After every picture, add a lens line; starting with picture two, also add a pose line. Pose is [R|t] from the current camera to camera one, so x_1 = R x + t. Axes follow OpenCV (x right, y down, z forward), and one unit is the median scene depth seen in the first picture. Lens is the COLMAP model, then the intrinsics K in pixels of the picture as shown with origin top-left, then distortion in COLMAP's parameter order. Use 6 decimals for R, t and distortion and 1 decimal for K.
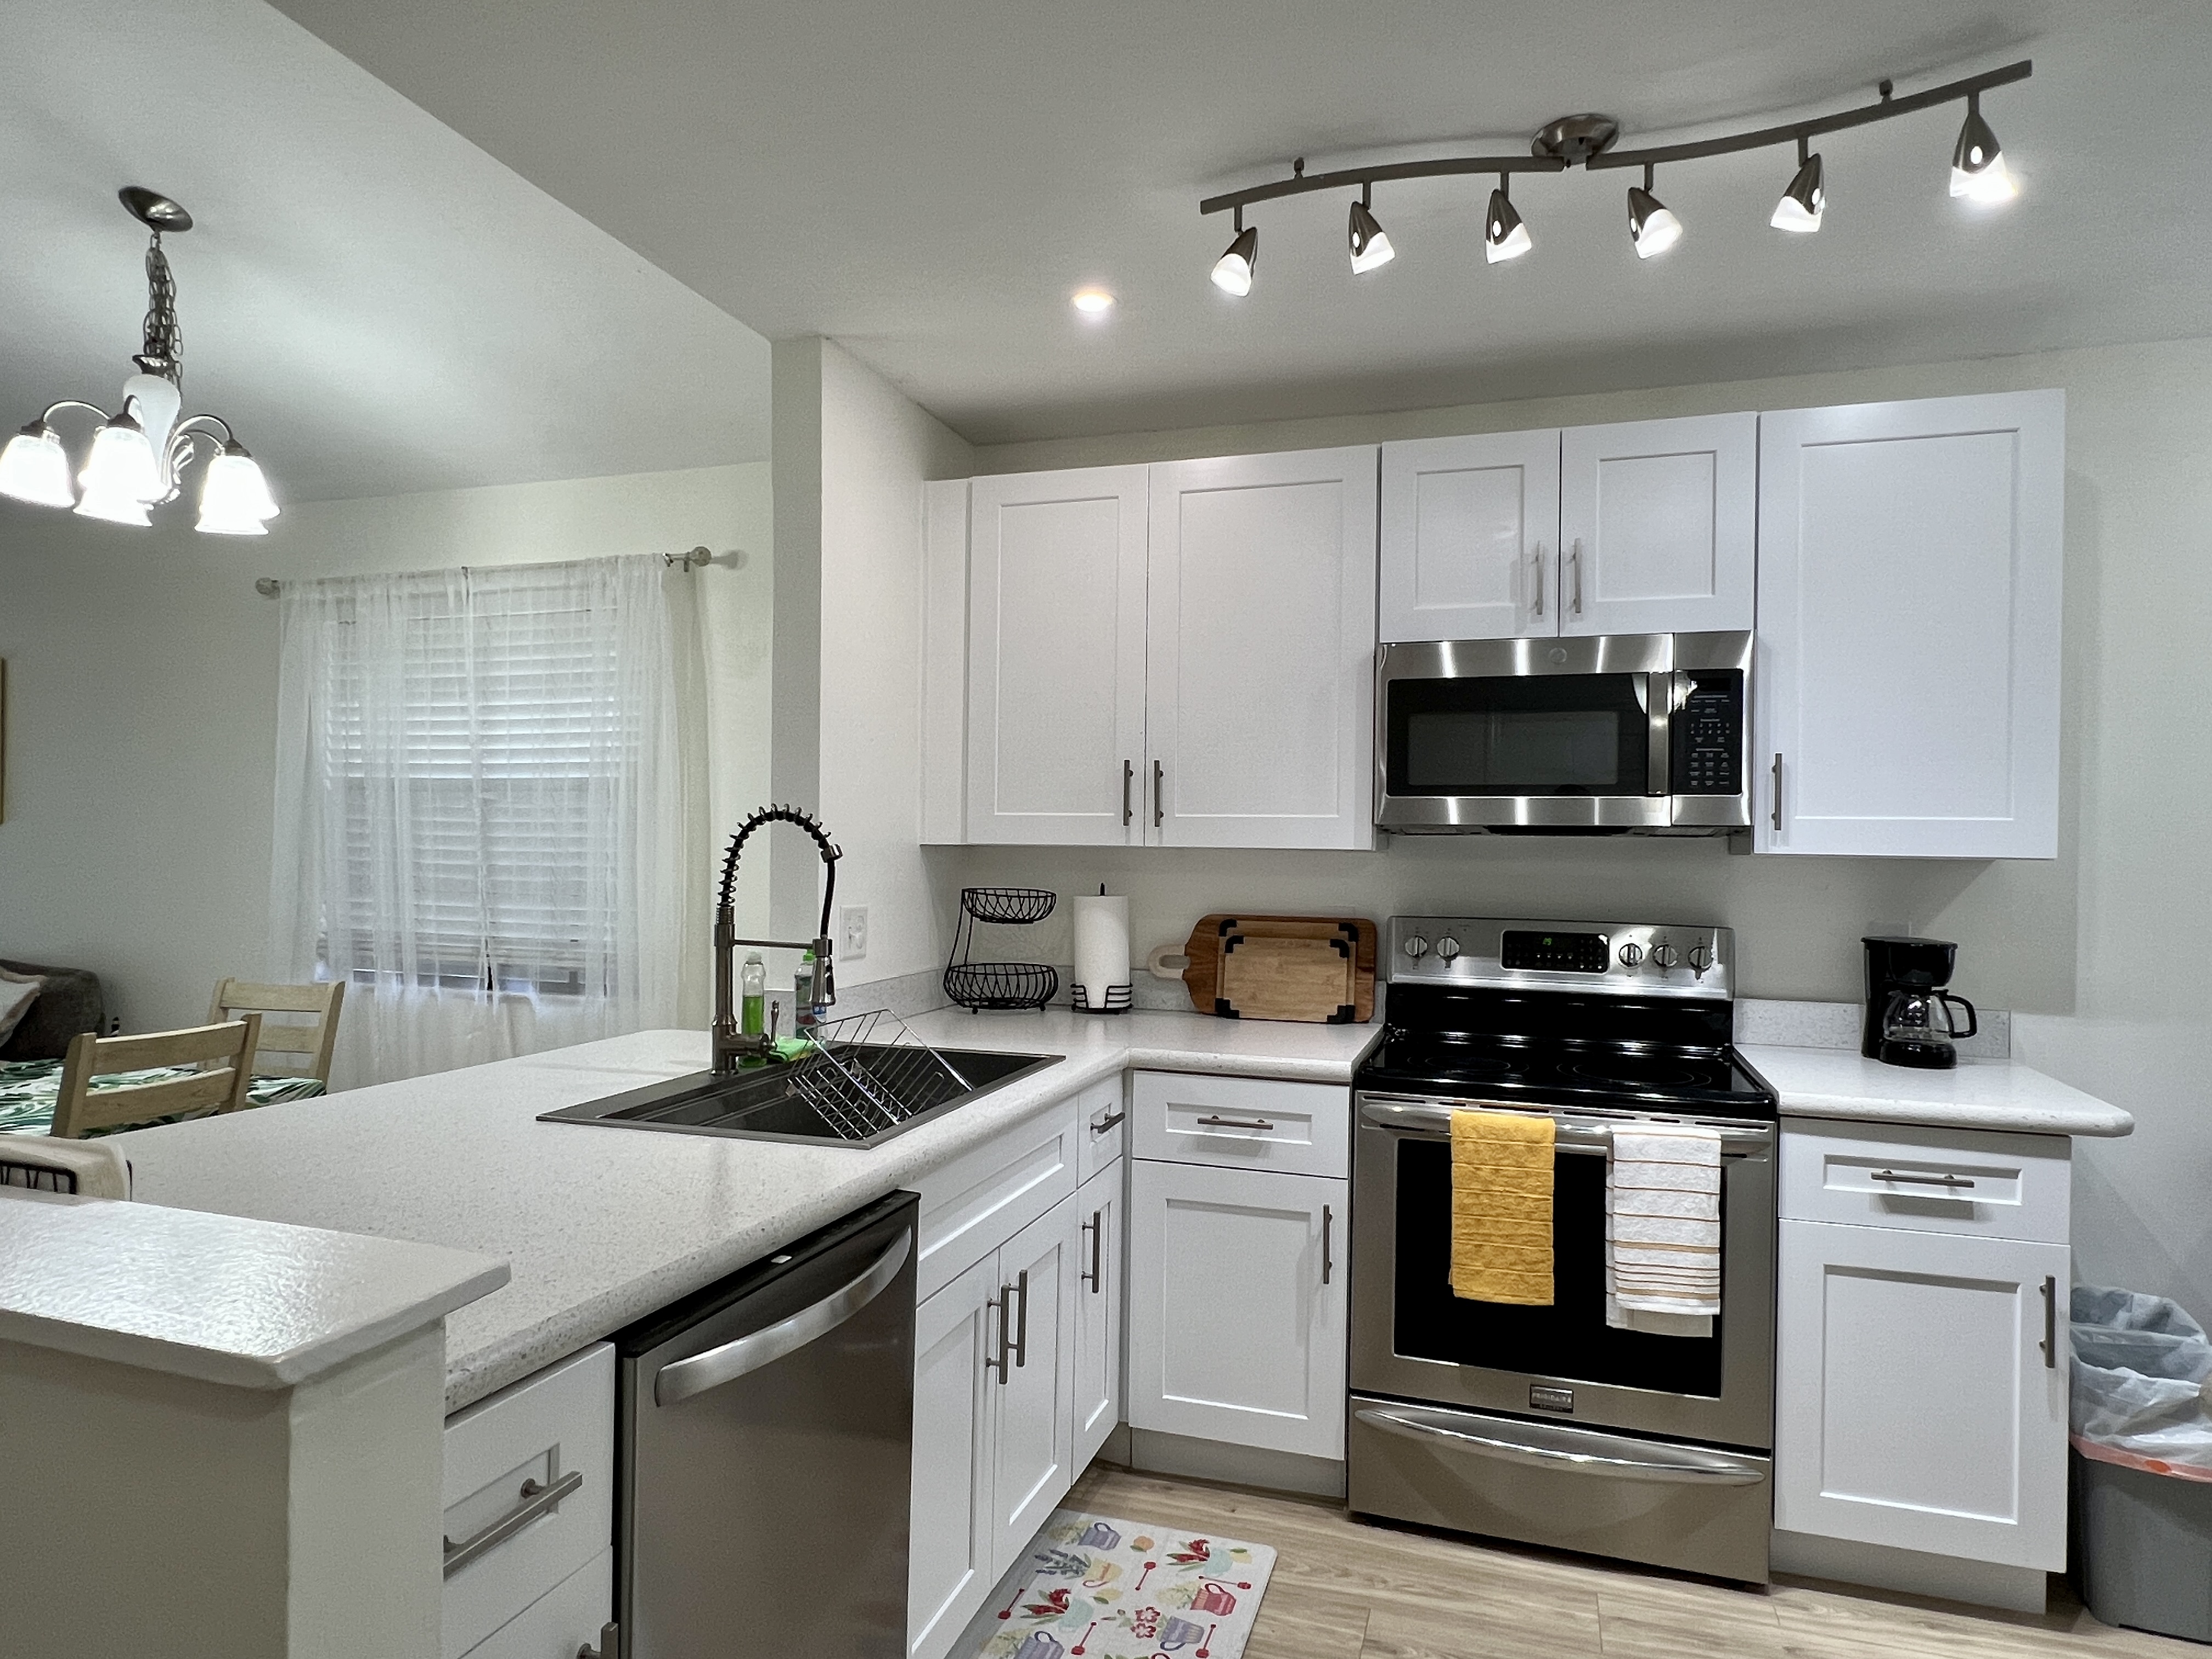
lens RADIAL K [[1335.0, 0, 1100.6], [0, 1335.0, 832.5], [0, 0, 1]] dist [0.002304, -0.001103]
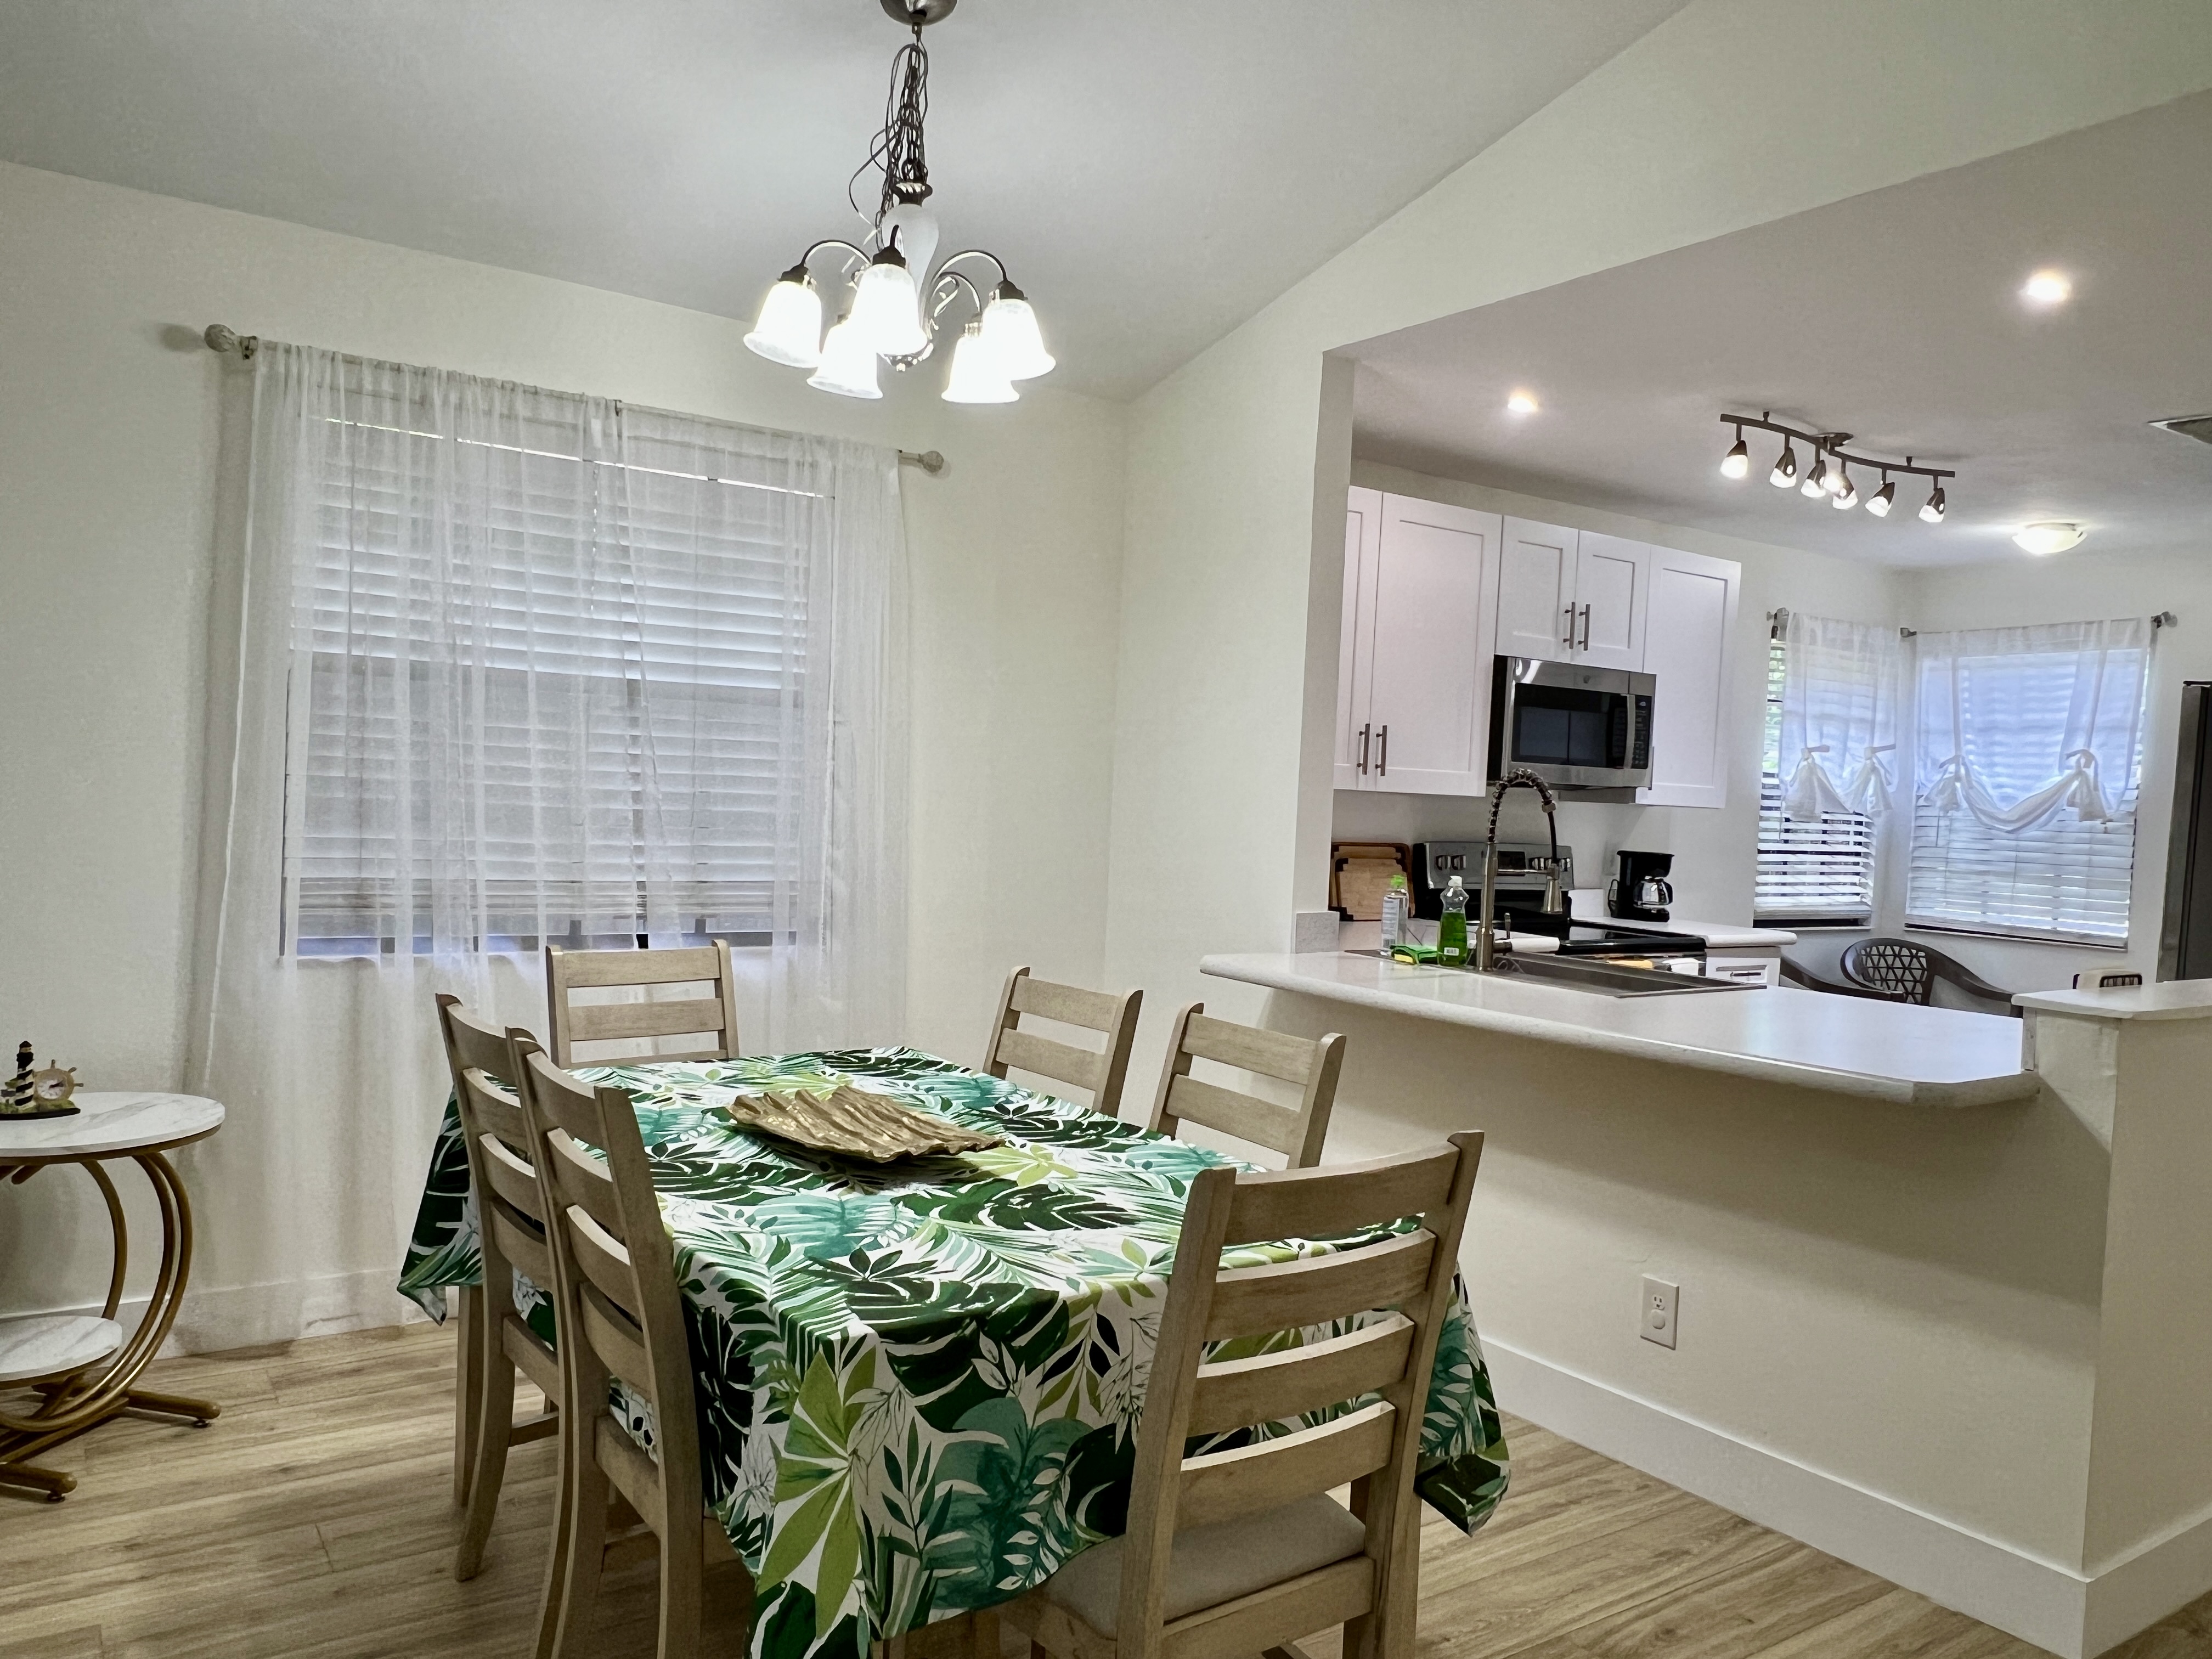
lens RADIAL K [[1544.4, 0, 1101.3], [0, 1544.4, 829.8], [0, 0, 1]] dist [-0.008058, -0.000520]
pose [[0.598193, -0.004848, 0.801337, -1.395720], [-0.039365, 0.998597, 0.035428, 0.006704], [-0.800384, -0.052737, 0.597163, 0.327055]]
